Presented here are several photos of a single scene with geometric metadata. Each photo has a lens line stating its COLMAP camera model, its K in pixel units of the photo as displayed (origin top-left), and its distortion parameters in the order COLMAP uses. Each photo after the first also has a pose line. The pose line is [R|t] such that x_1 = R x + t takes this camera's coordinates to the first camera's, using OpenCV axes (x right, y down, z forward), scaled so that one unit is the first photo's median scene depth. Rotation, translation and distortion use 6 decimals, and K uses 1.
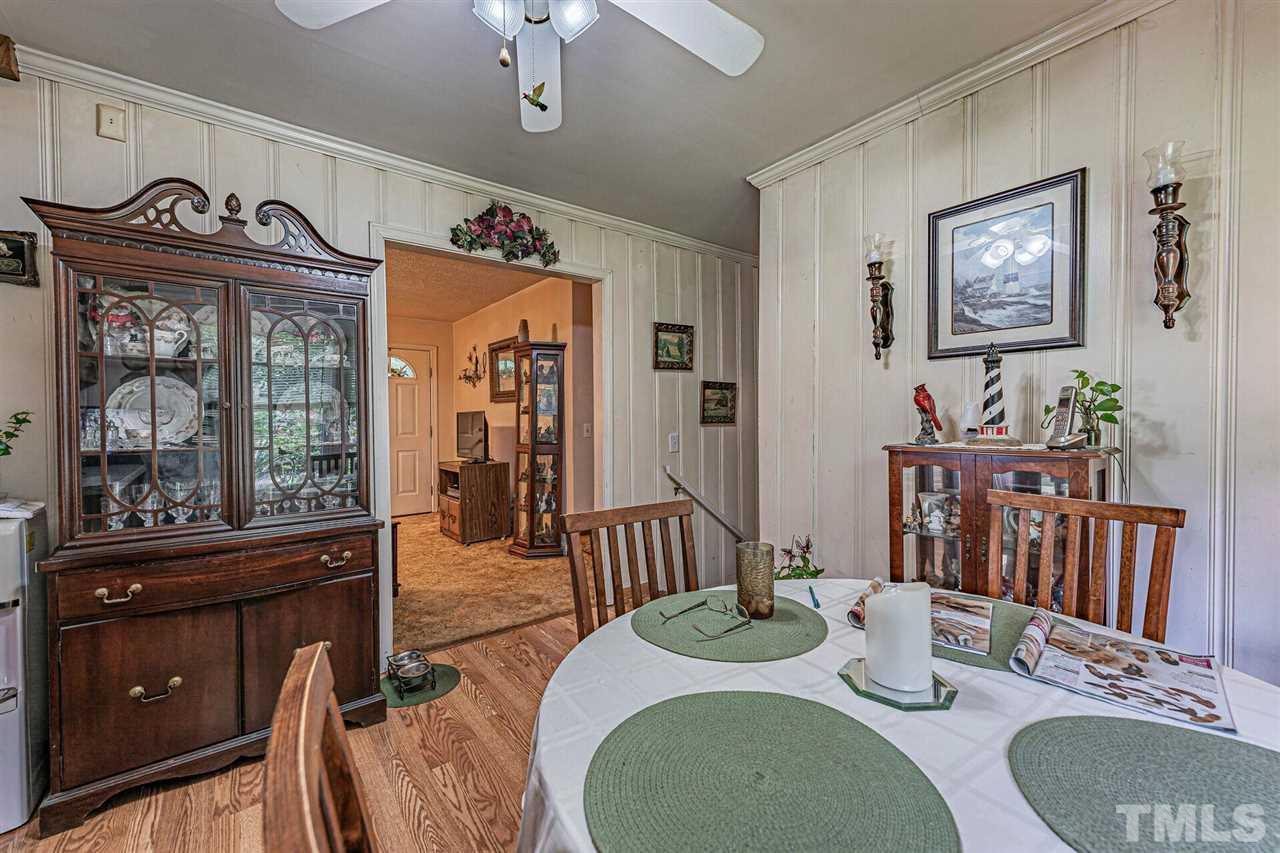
lens RADIAL K [[511.3, 0, 633.8], [0, 511.3, 427.0], [0, 0, 1]] dist [0.000433, -0.000989]
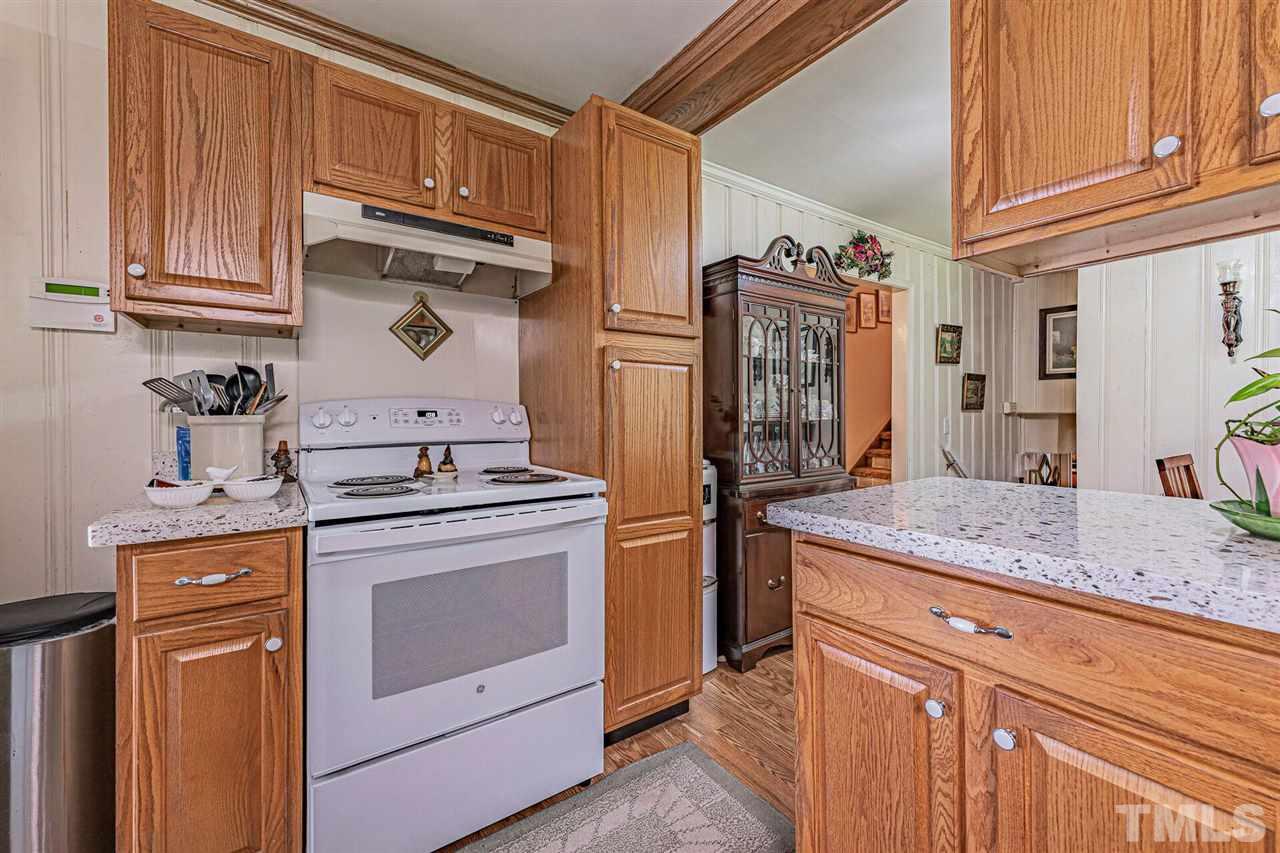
lens RADIAL K [[511.3, 0, 638.3], [0, 511.3, 418.5], [0, 0, 1]] dist [0.000433, -0.000989]
pose [[0.998737, 0.000679, -0.050234, -1.051897], [-0.000787, 0.999997, -0.002127, 0.034442], [0.050232, 0.002164, 0.998735, -0.407562]]
